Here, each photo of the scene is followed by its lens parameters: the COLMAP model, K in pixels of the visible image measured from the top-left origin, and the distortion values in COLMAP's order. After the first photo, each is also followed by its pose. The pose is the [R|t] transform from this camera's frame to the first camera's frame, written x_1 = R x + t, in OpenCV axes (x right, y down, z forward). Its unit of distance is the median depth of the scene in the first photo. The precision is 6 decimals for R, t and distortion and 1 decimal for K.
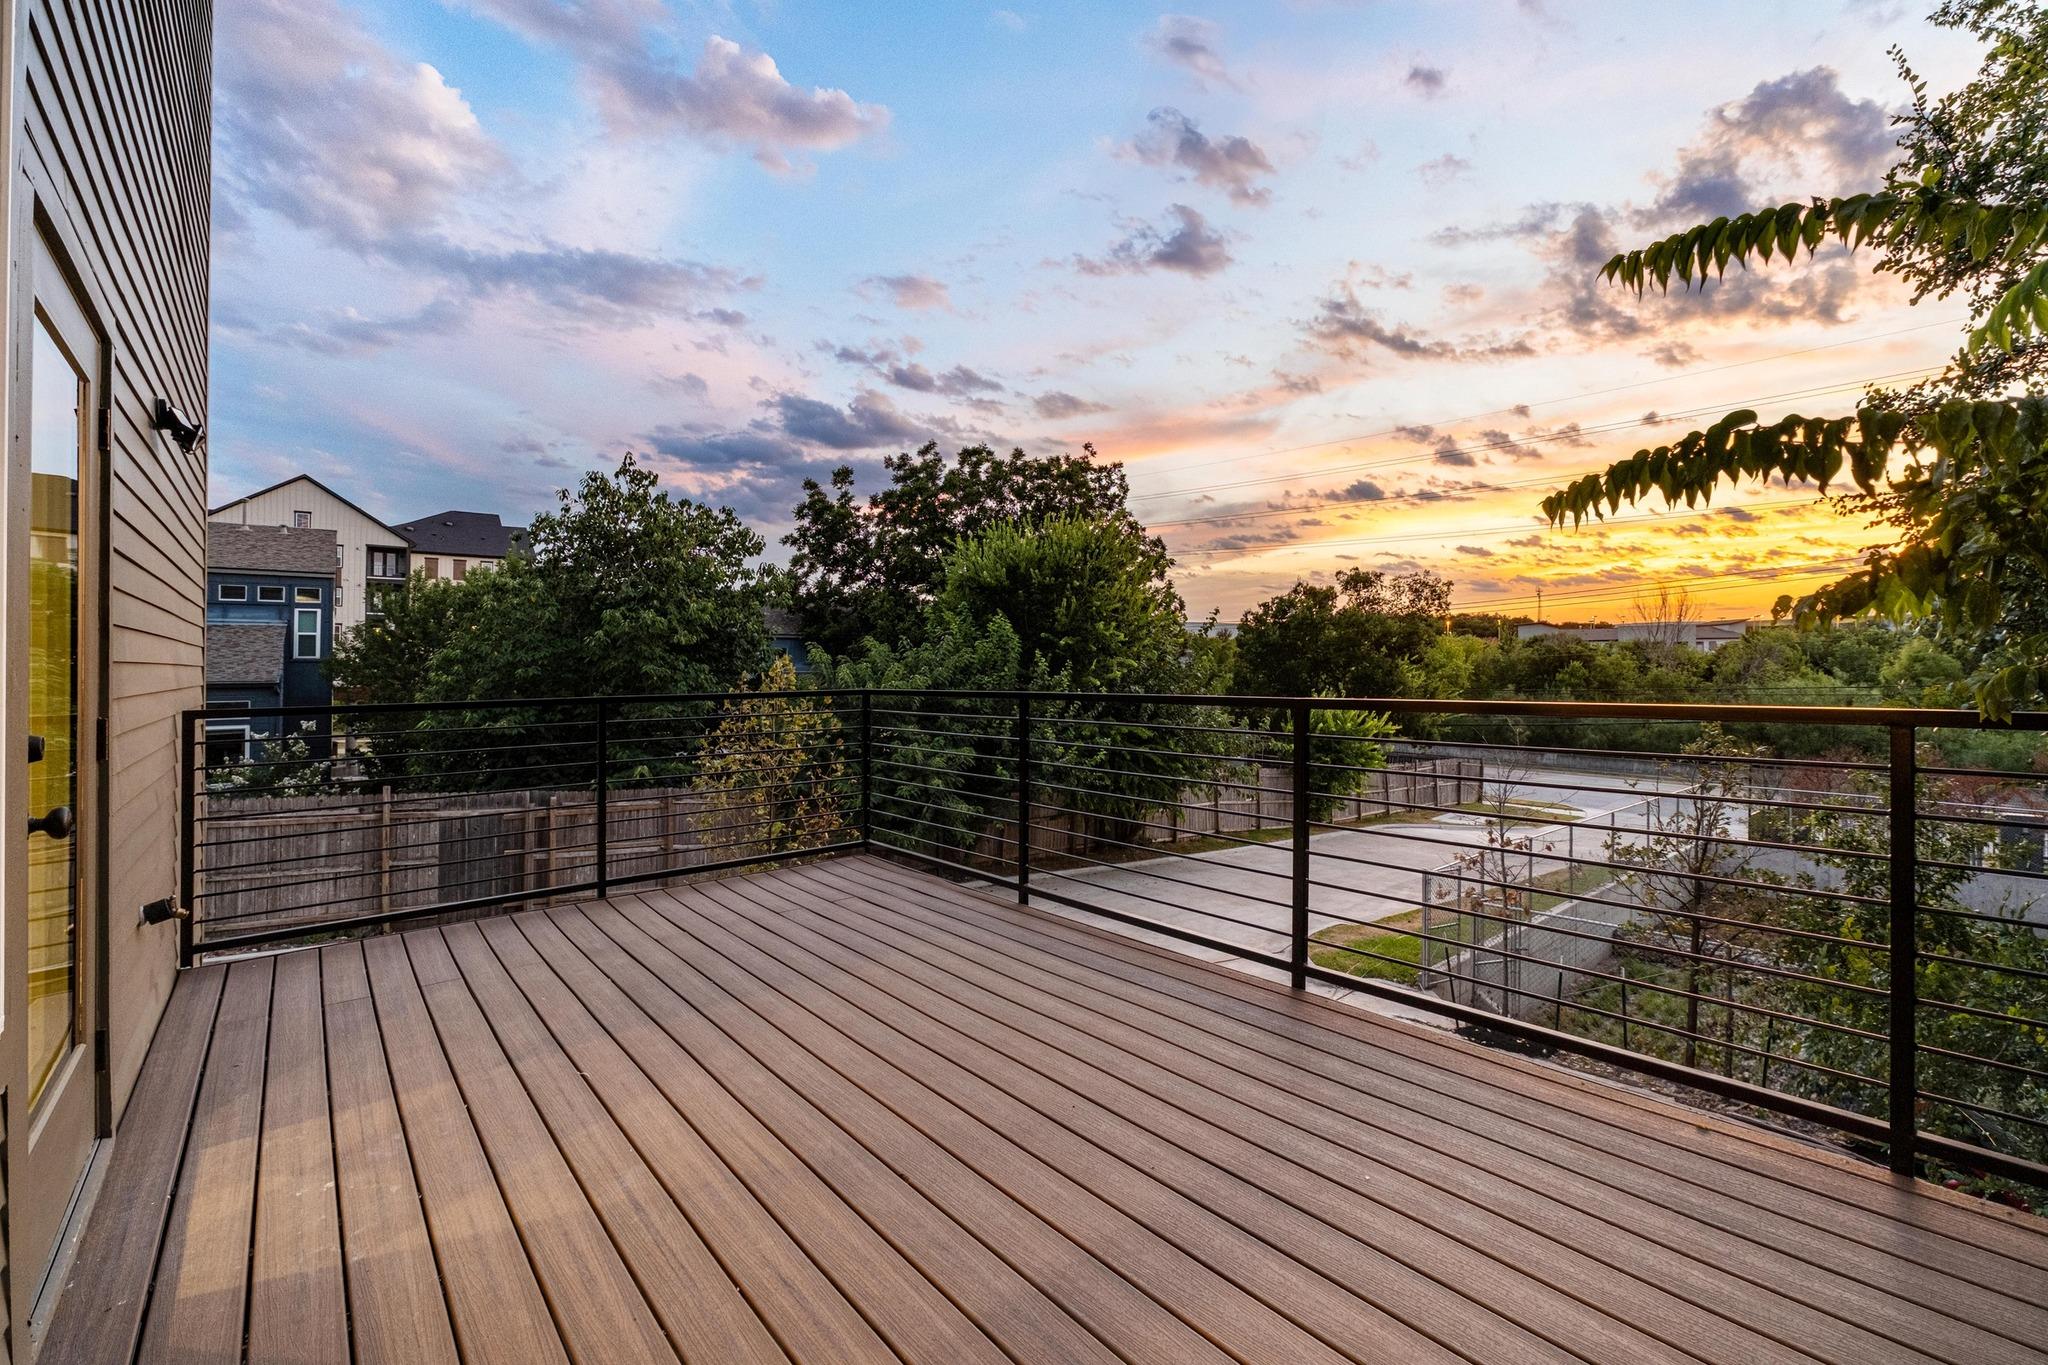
lens RADIAL K [[852.7, 0, 1024.0], [0, 852.7, 682.5], [0, 0, 1]] dist [0.000191, 0.000122]
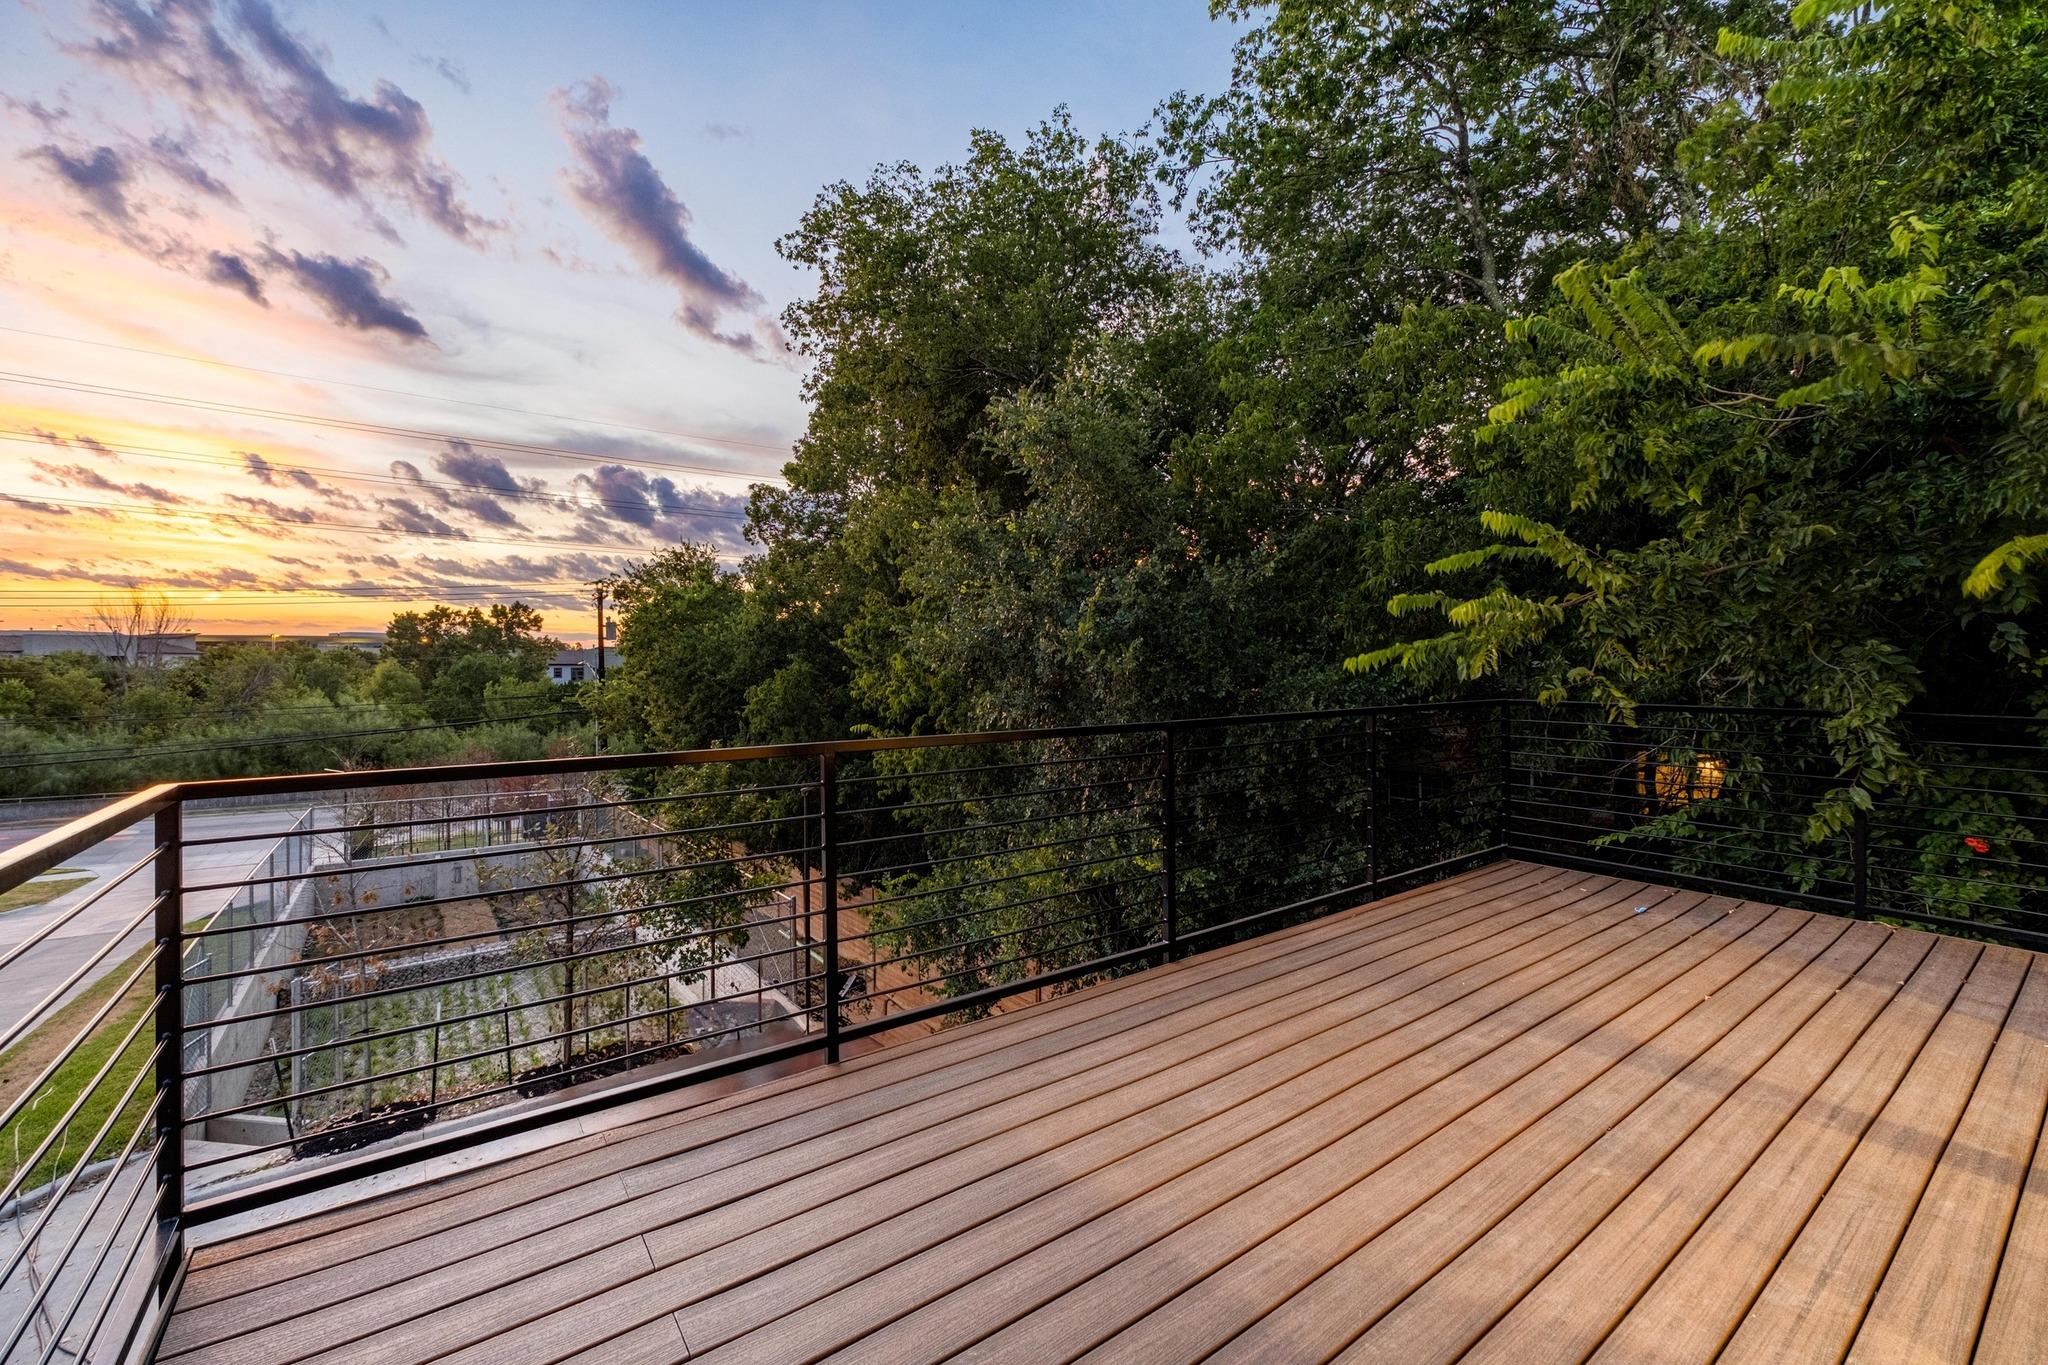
lens RADIAL K [[852.7, 0, 1024.0], [0, 852.7, 682.5], [0, 0, 1]] dist [0.000191, 0.000122]
pose [[0.076787, -0.005648, 0.997032, -0.690302], [0.025574, 0.999666, 0.003693, -0.035133], [-0.996719, 0.025214, 0.076906, 0.847246]]
